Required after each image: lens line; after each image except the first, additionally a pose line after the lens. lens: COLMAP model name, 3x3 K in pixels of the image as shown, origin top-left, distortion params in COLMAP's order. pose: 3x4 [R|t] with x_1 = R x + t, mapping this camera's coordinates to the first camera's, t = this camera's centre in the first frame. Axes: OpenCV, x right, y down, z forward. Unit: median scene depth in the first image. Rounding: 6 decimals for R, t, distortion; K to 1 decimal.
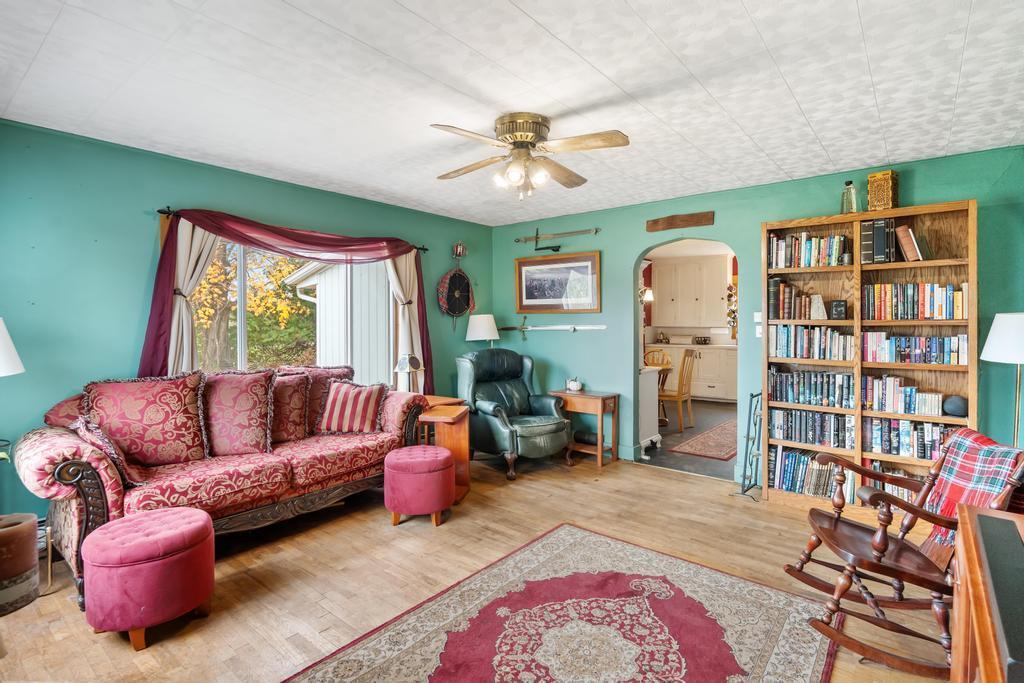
lens RADIAL K [[496.6, 0, 506.0], [0, 496.6, 335.0], [0, 0, 1]] dist [-0.001105, -0.000088]
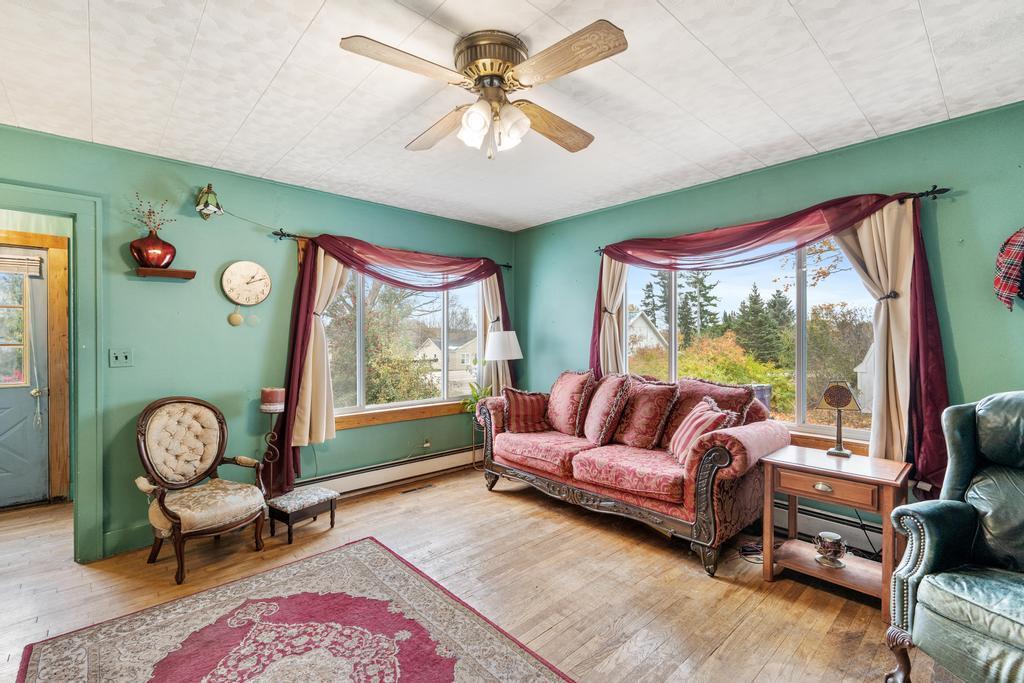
lens RADIAL K [[456.8, 0, 508.6], [0, 456.8, 340.3], [0, 0, 1]] dist [-0.000693, -0.000101]
pose [[-0.143738, 0.005282, -0.989602, 0.741961], [-0.022635, 0.999707, 0.008623, -0.014264], [0.989357, 0.023639, -0.143576, 1.182352]]
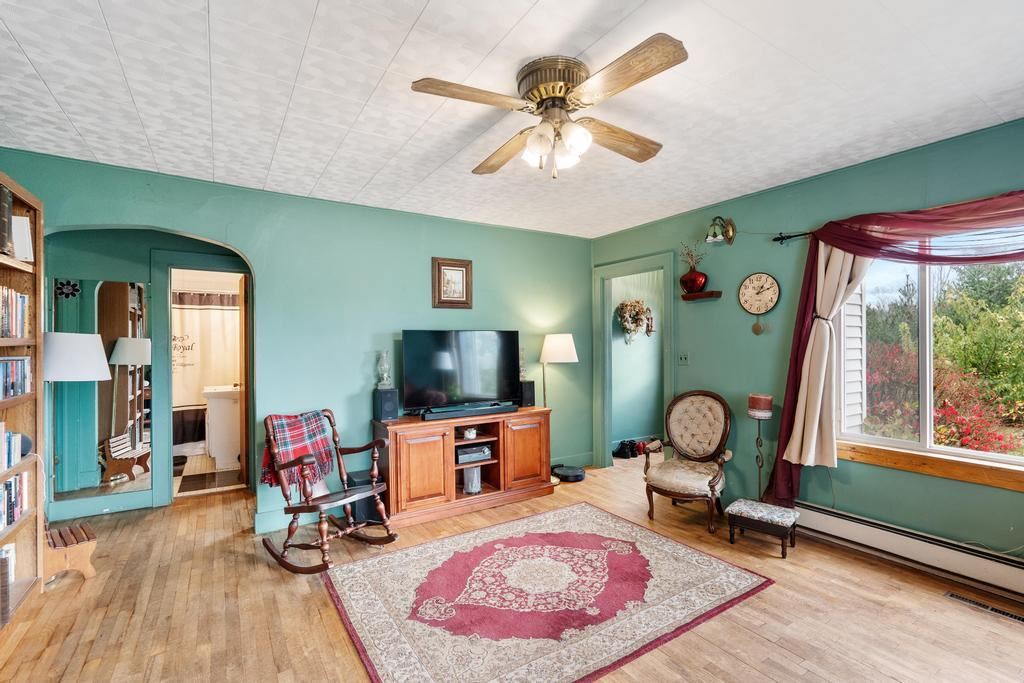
lens RADIAL K [[456.8, 0, 514.7], [0, 456.8, 340.2], [0, 0, 1]] dist [-0.000693, -0.000101]
pose [[-0.953346, 0.008505, 0.301759, -0.132610], [0.014563, 0.999735, 0.017831, -0.042008], [-0.301527, 0.021393, -0.953218, 1.783260]]
